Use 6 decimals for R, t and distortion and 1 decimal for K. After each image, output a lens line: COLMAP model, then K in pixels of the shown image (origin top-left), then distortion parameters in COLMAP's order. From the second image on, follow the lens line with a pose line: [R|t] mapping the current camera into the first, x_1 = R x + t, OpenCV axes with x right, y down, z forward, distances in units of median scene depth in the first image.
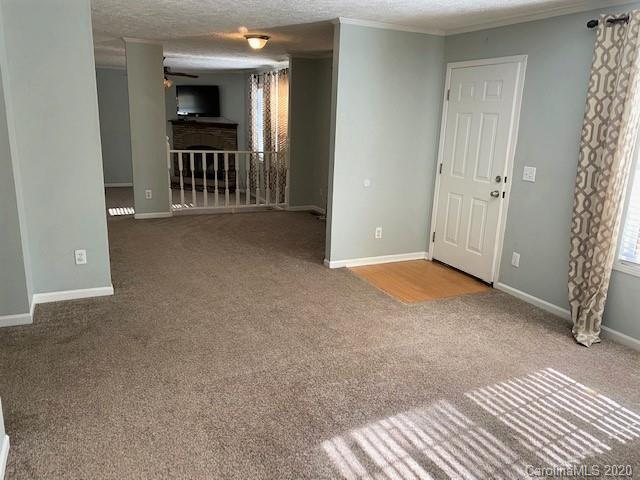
lens RADIAL K [[497.0, 0, 319.0], [0, 497.0, 236.6], [0, 0, 1]] dist [0.001680, 0.002652]
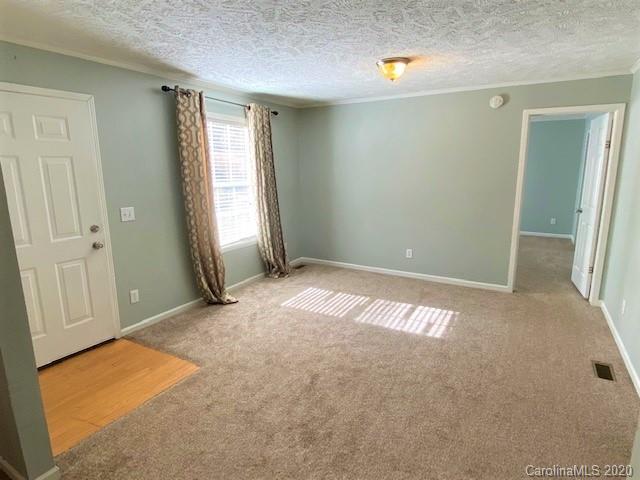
lens RADIAL K [[360.1, 0, 317.2], [0, 360.1, 234.9], [0, 0, 1]] dist [0.070404, -0.085499]
pose [[-0.561662, -0.184836, 0.806456, -0.429951], [0.184822, 0.922065, 0.340054, -0.273078], [-0.806459, 0.340047, -0.483727, 1.064368]]
